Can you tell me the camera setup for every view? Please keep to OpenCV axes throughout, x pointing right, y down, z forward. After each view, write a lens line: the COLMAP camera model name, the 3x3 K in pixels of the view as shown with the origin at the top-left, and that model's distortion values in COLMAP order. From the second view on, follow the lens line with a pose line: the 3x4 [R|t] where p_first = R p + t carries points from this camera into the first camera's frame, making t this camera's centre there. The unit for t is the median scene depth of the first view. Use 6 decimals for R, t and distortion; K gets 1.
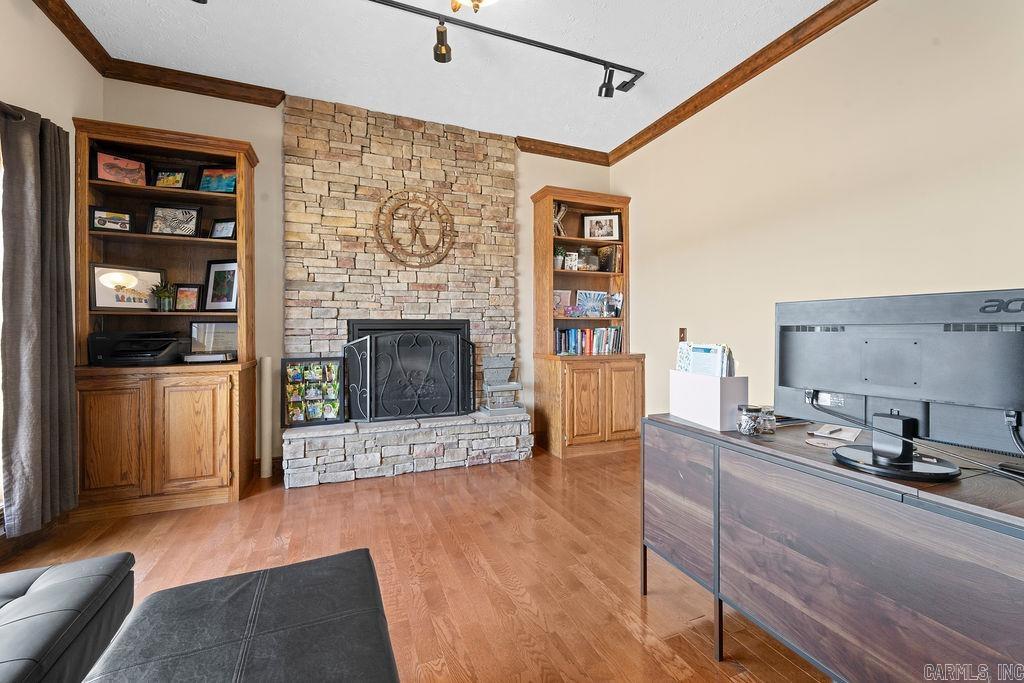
lens RADIAL K [[419.1, 0, 507.7], [0, 419.1, 335.4], [0, 0, 1]] dist [0.006063, -0.001674]
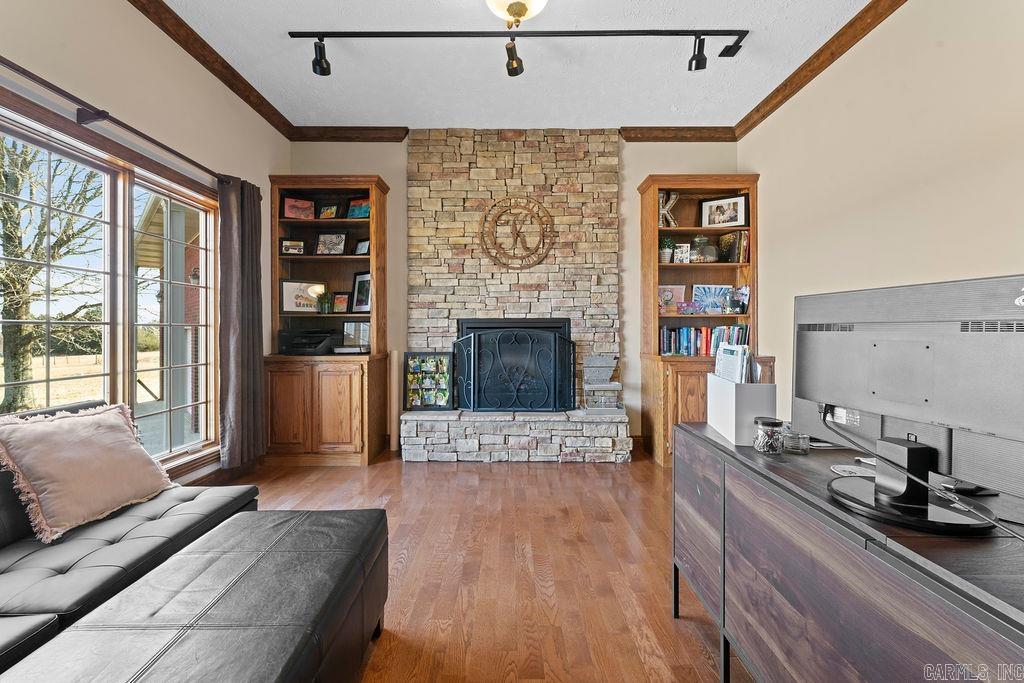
lens RADIAL K [[419.1, 0, 503.6], [0, 419.1, 335.3], [0, 0, 1]] dist [0.006063, -0.001674]
pose [[0.925492, 0.007651, -0.378690, 0.179061], [-0.006031, 0.999967, 0.005463, -0.001086], [0.378719, -0.002772, 0.925508, 0.005826]]
